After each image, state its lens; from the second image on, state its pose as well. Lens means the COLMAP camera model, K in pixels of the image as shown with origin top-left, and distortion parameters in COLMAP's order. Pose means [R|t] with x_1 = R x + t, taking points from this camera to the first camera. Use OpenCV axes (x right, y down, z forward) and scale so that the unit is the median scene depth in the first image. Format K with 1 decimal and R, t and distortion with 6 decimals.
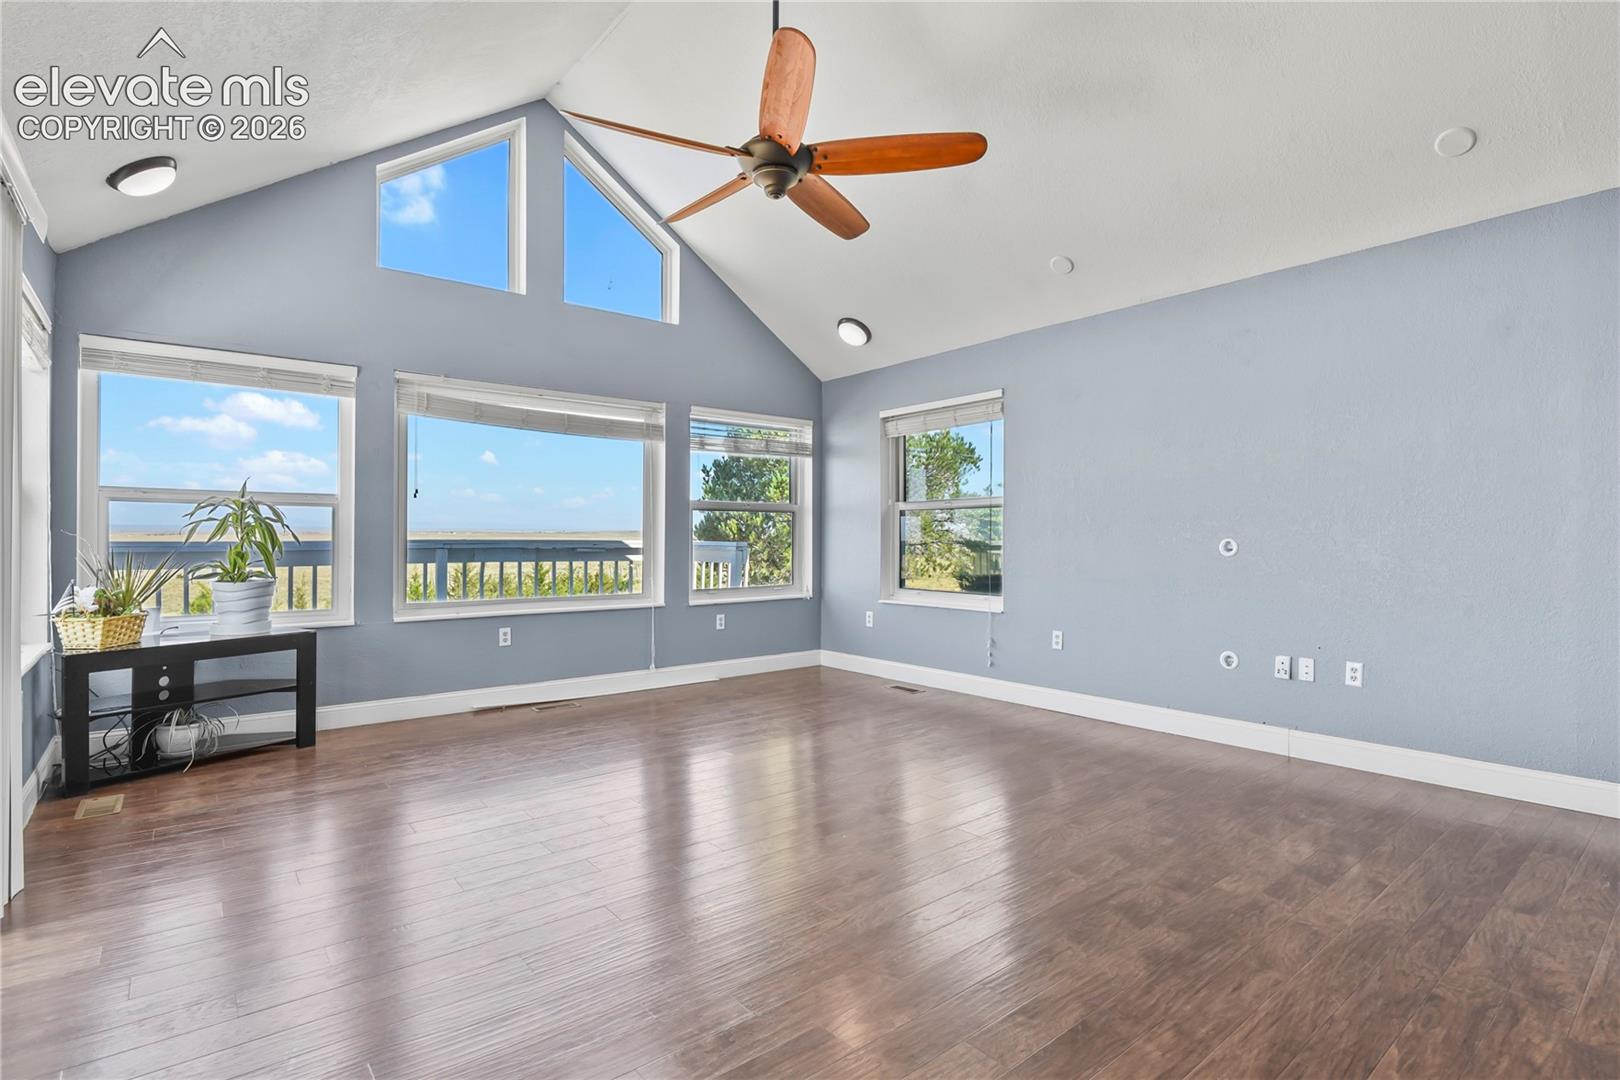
lens RADIAL K [[786.6, 0, 810.0], [0, 786.6, 540.0], [0, 0, 1]] dist [-0.017360, 0.001414]
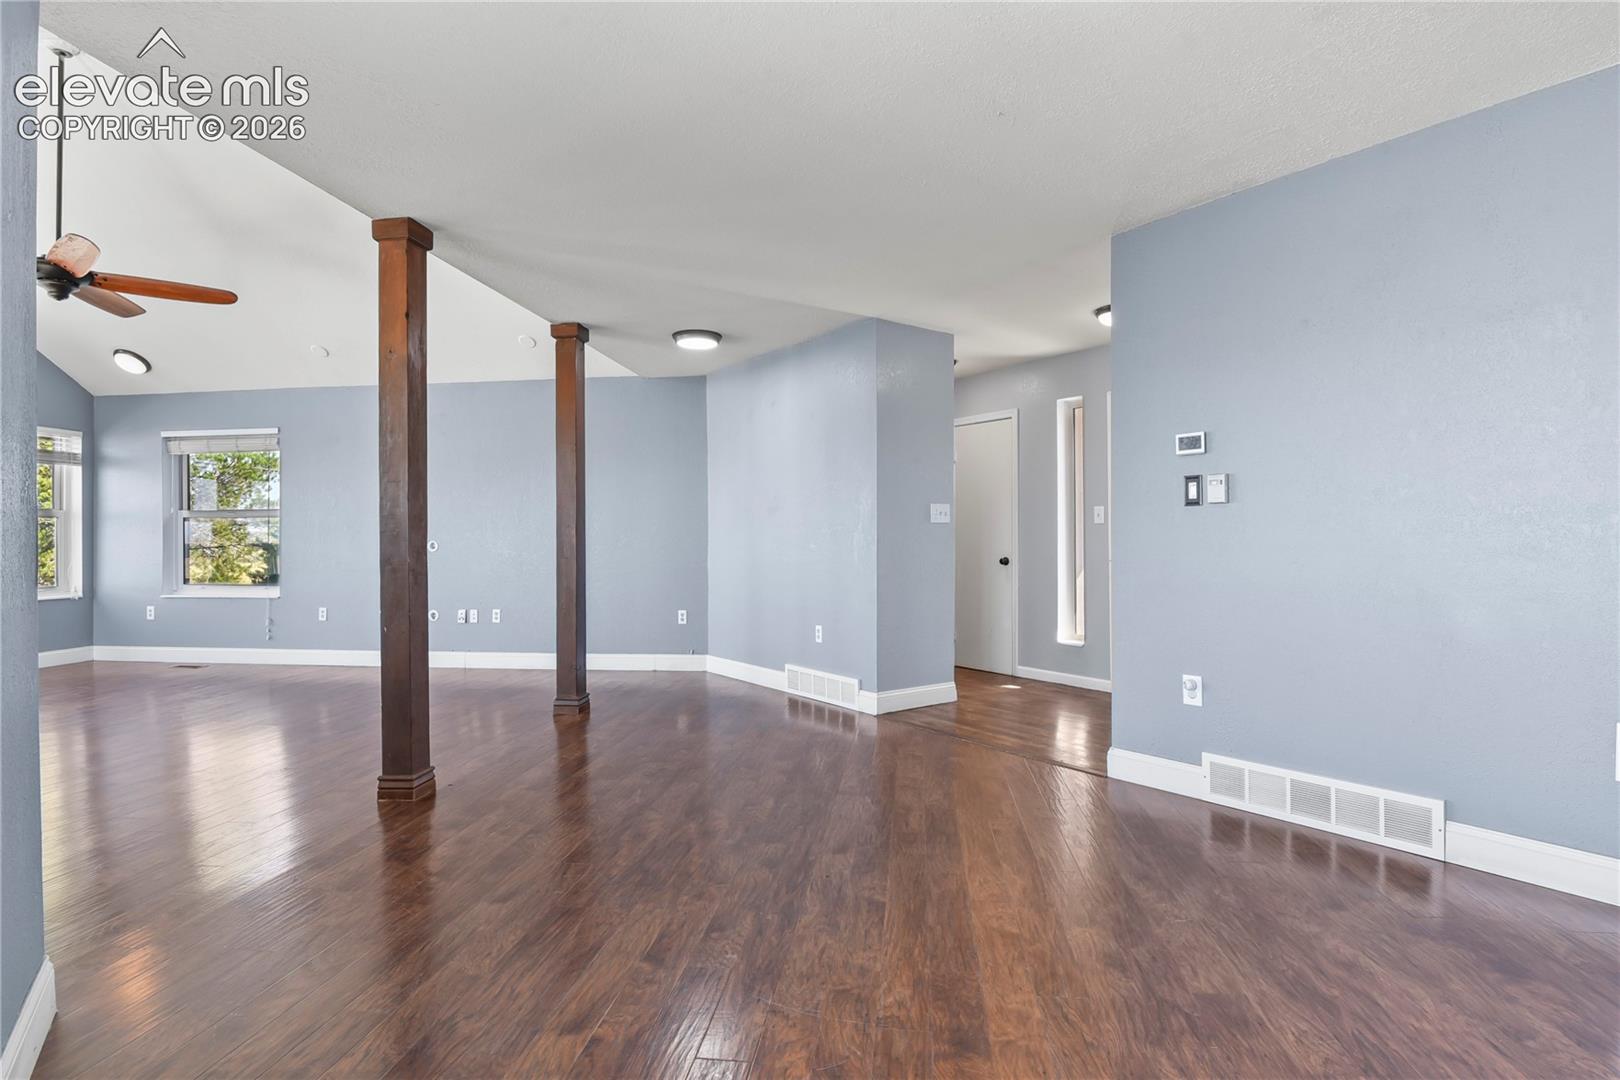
lens RADIAL K [[786.6, 0, 810.0], [0, 786.6, 540.0], [0, 0, 1]] dist [-0.017360, 0.001414]
pose [[0.716459, -0.003907, 0.697619, -0.025073], [0.005998, 0.999982, -0.000559, 0.001791], [-0.697604, 0.004584, 0.716469, -0.473669]]
